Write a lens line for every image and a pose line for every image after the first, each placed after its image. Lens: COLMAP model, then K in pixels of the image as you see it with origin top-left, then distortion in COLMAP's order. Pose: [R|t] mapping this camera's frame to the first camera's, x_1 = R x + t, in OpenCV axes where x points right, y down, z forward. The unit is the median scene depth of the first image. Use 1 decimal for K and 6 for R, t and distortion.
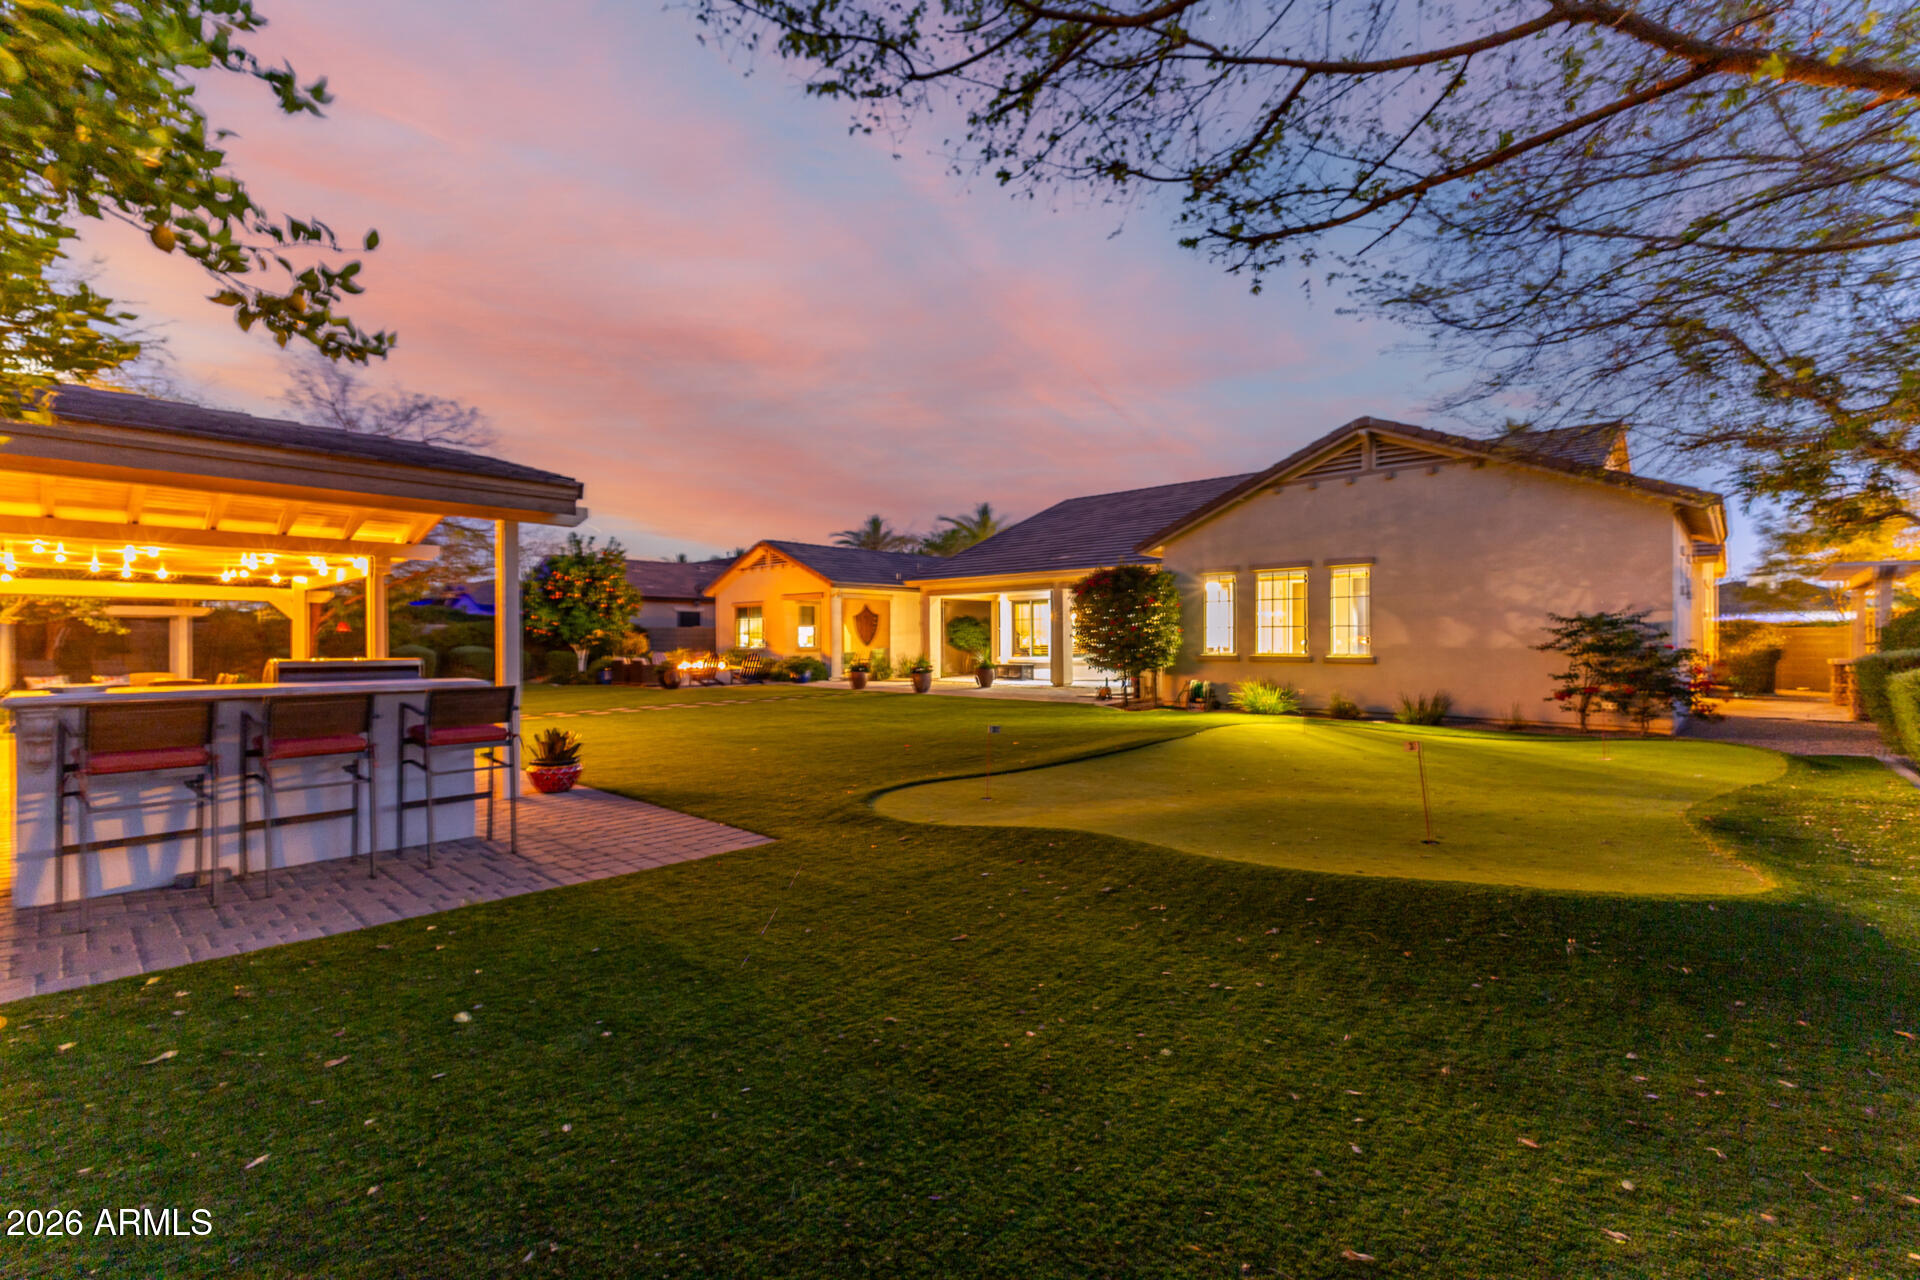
lens RADIAL K [[830.5, 0, 958.3], [0, 830.5, 622.8], [0, 0, 1]] dist [0.009548, -0.000116]
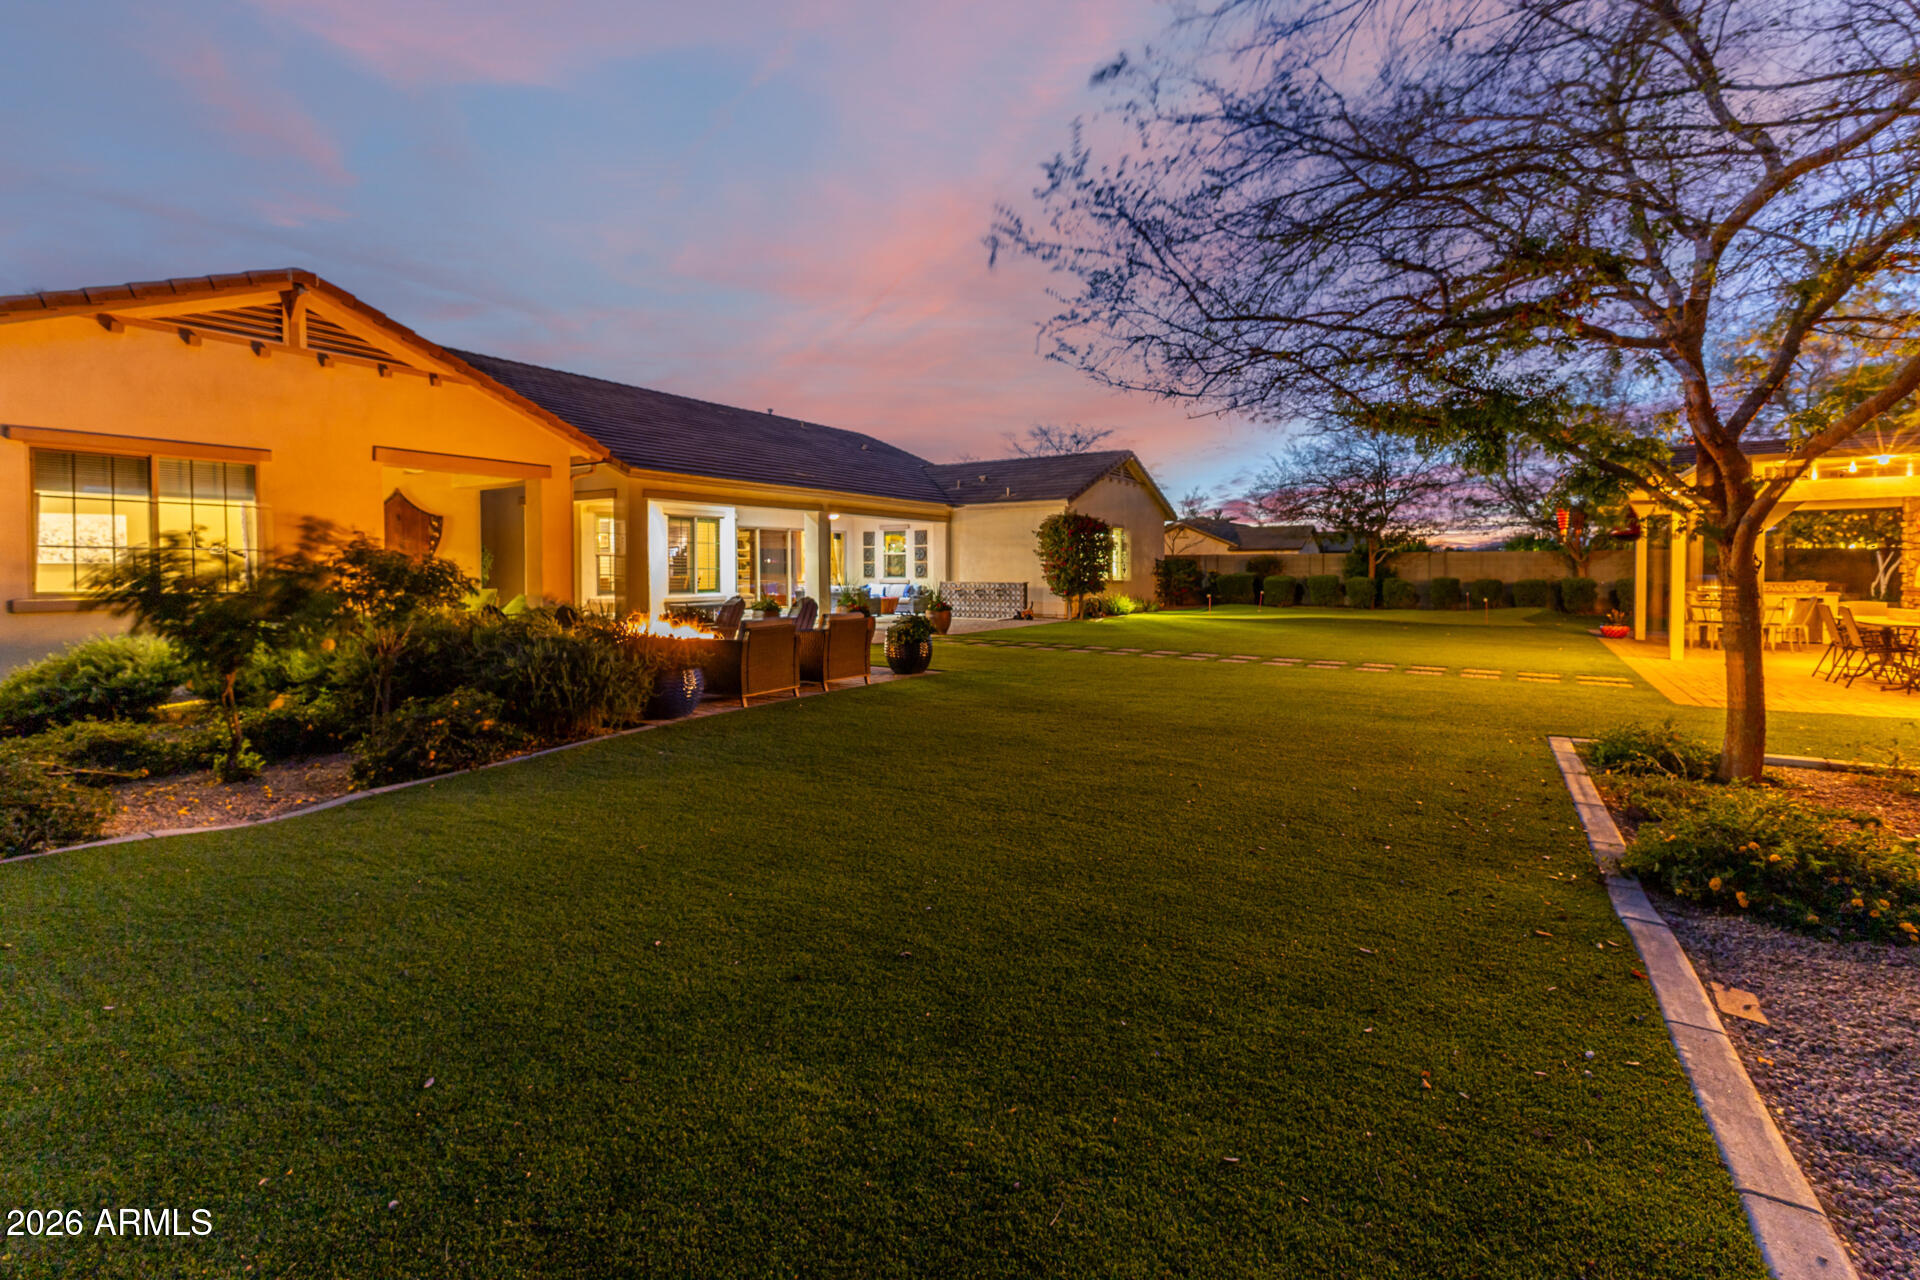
lens RADIAL K [[859.7, 0, 954.9], [0, 859.7, 571.5], [0, 0, 1]] dist [0.000469, 0.000000]
pose [[-0.191968, 0.002421, 0.981398, -0.608758], [-0.015917, 0.999858, -0.005580, 0.019447], [-0.981272, -0.016692, -0.191902, 0.791194]]
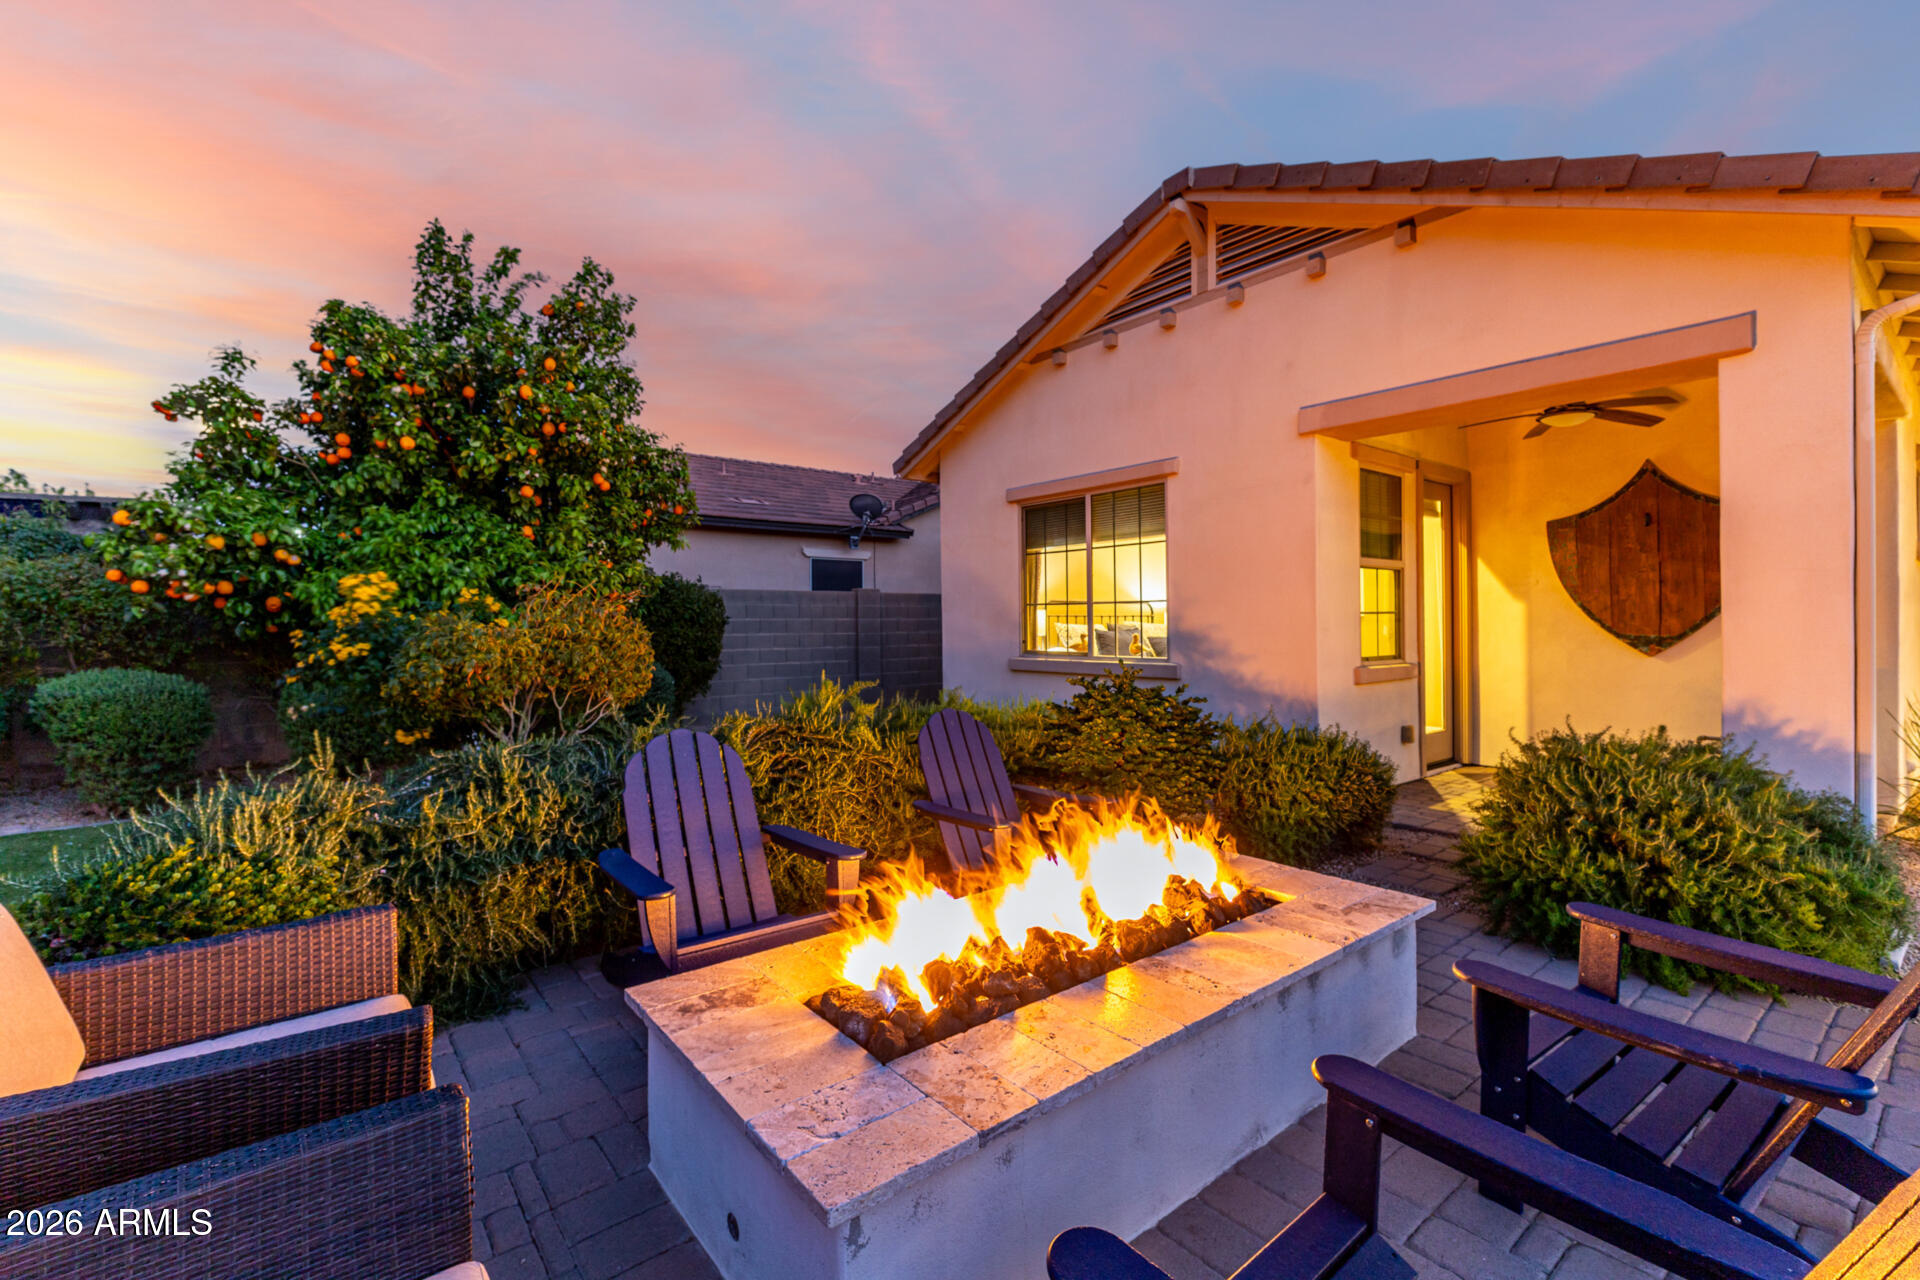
lens RADIAL K [[830.5, 0, 958.3], [0, 830.5, 622.8], [0, 0, 1]] dist [0.009548, -0.000116]
pose [[0.988553, -0.000123, -0.150873, -0.256011], [0.003275, 0.999782, 0.020641, 0.014554], [0.150838, -0.020898, 0.988338, 0.757244]]
